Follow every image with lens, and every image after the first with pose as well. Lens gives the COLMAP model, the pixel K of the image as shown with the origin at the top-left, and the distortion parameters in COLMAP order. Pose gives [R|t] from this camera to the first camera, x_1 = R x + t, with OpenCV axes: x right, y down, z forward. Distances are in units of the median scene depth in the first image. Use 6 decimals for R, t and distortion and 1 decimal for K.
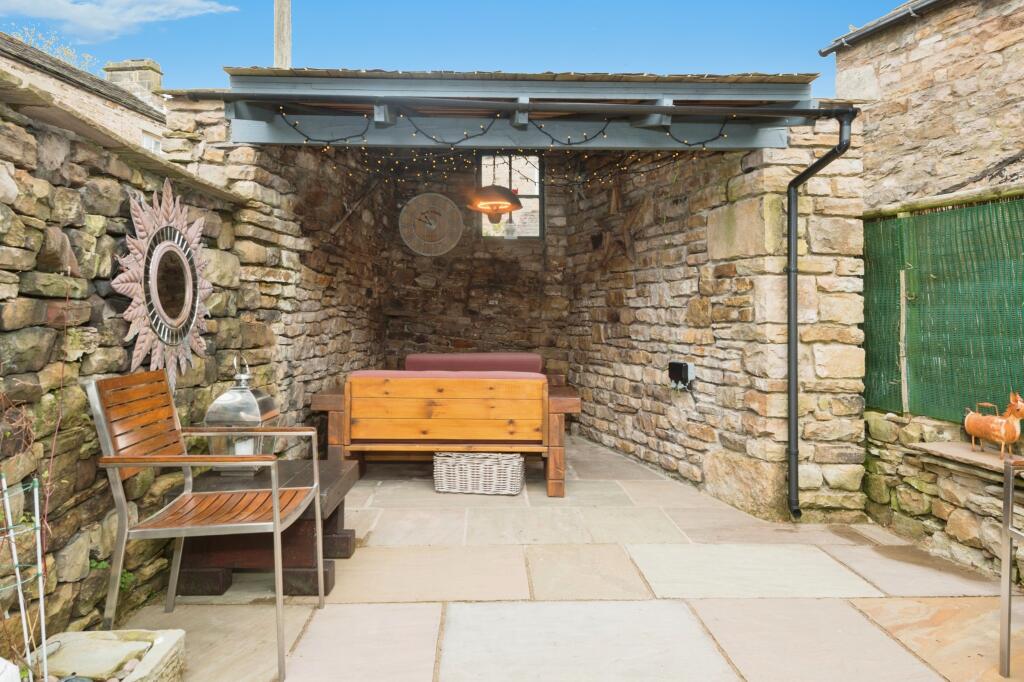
lens RADIAL K [[678.5, 0, 512.6], [0, 678.5, 335.9], [0, 0, 1]] dist [0.025033, -0.000073]
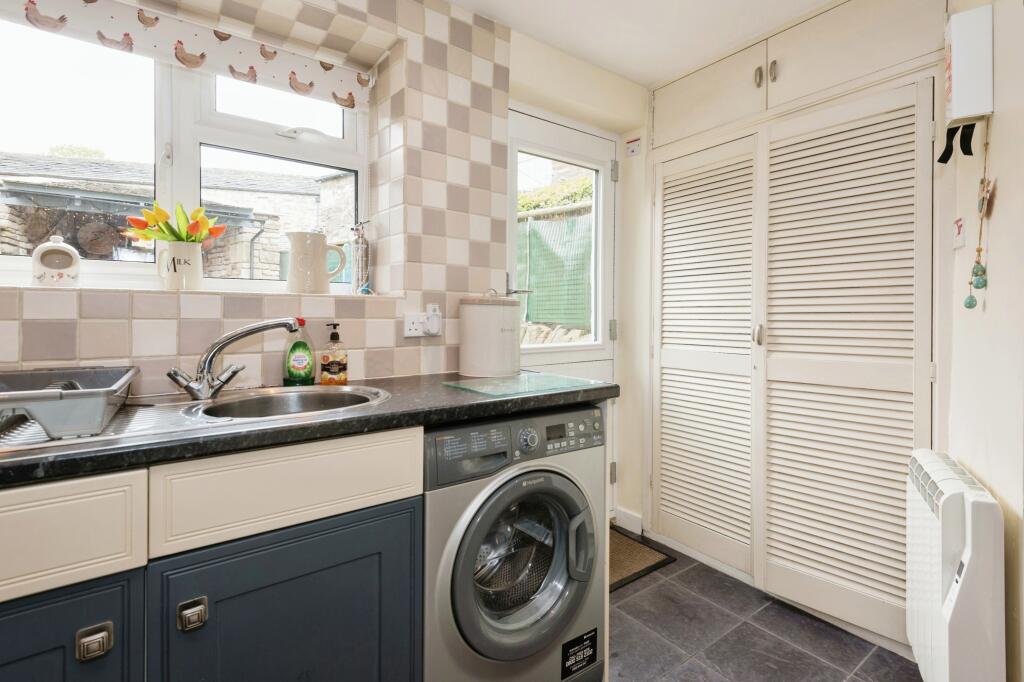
lens RADIAL K [[481.7, 0, 509.6], [0, 481.7, 321.7], [0, 0, 1]] dist [0.013133, -0.004272]
pose [[0.833926, -0.009135, 0.551800, 0.165182], [0.013212, 0.999907, -0.003413, 0.173131], [-0.551717, 0.010137, 0.833970, -1.474539]]
